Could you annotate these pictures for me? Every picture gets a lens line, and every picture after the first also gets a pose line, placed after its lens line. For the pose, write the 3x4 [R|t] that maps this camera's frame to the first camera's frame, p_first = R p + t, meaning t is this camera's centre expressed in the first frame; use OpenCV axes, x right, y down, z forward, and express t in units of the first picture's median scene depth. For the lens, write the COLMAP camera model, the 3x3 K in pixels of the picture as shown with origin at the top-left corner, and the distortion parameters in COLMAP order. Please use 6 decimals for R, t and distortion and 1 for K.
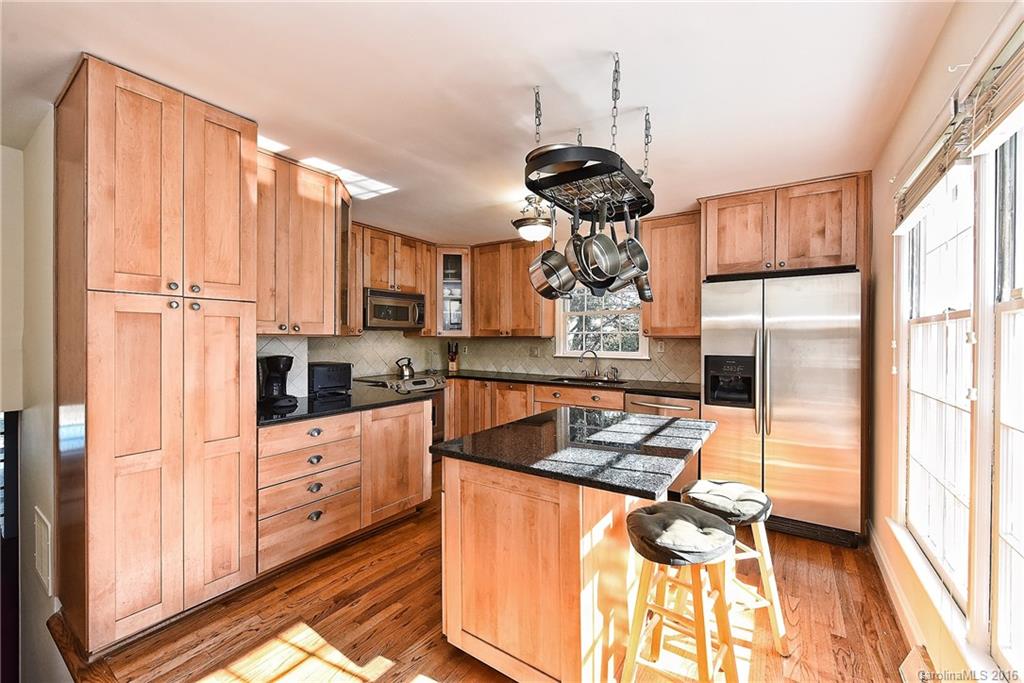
lens RADIAL K [[395.8, 0, 510.5], [0, 395.8, 339.4], [0, 0, 1]] dist [0.000165, -0.005738]
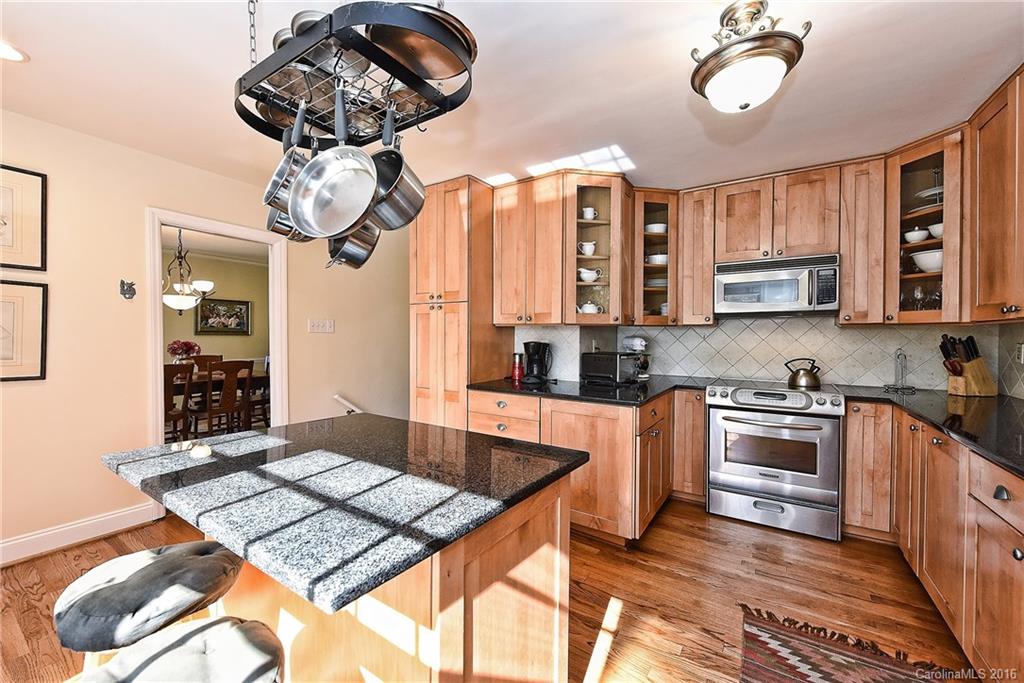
lens RADIAL K [[403.7, 0, 515.4], [0, 403.7, 341.9], [0, 0, 1]] dist [-0.001020, -0.000120]
pose [[0.035382, 0.013243, -0.999286, 0.576412], [-0.008062, 0.999883, 0.012966, 0.022944], [0.999341, 0.007597, 0.035484, 0.792275]]
